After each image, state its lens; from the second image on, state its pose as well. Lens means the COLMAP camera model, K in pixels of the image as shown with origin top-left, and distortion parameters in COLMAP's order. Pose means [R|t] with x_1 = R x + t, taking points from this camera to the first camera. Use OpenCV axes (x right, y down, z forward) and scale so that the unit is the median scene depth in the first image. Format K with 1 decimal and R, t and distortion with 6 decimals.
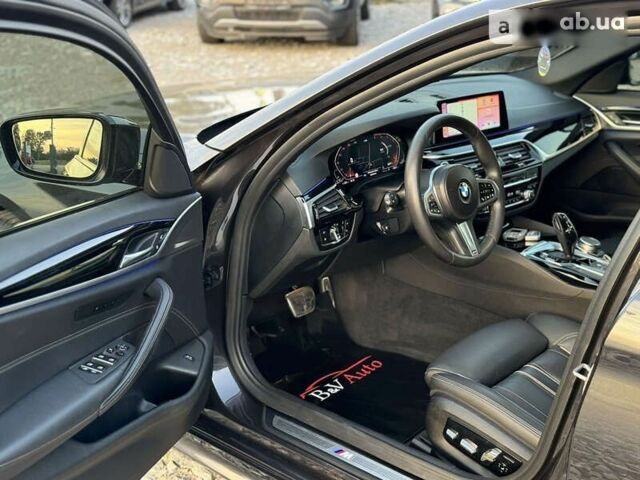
lens RADIAL K [[885.2, 0, 323.6], [0, 885.2, 239.2], [0, 0, 1]] dist [0.156141, -0.118846]
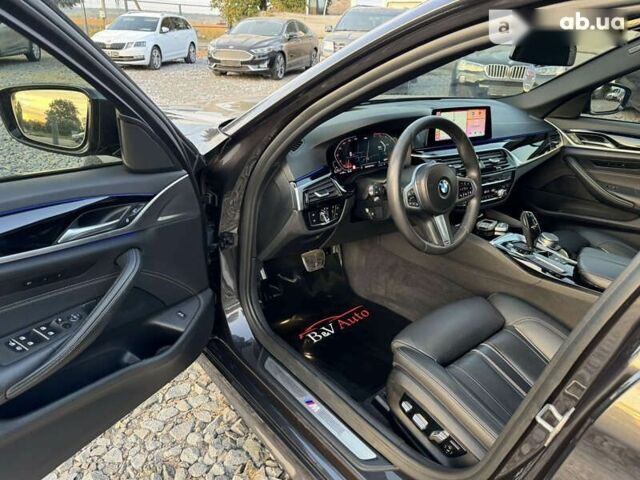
lens RADIAL K [[448.9, 0, 320.0], [0, 448.9, 240.0], [0, 0, 1]] dist [0.141990, -0.269647]
pose [[0.986909, 0.094403, -0.130765, 0.079221], [-0.082223, 0.992017, 0.095611, -0.028404], [0.138747, -0.083608, 0.986792, 0.380760]]
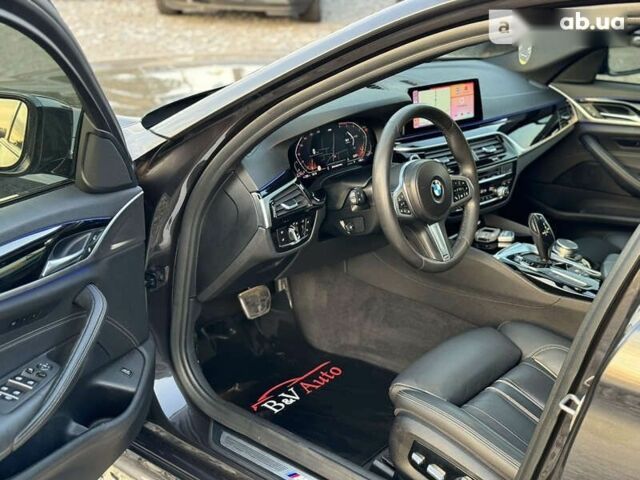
lens RADIAL K [[888.2, 0, 320.0], [0, 888.2, 240.0], [0, 0, 1]] dist [0.173017, -0.270803]
pose [[0.998801, 0.021532, 0.043969, -0.000331], [-0.022633, 0.999439, 0.024686, -0.020657], [-0.043413, -0.025651, 0.998728, 0.085622]]
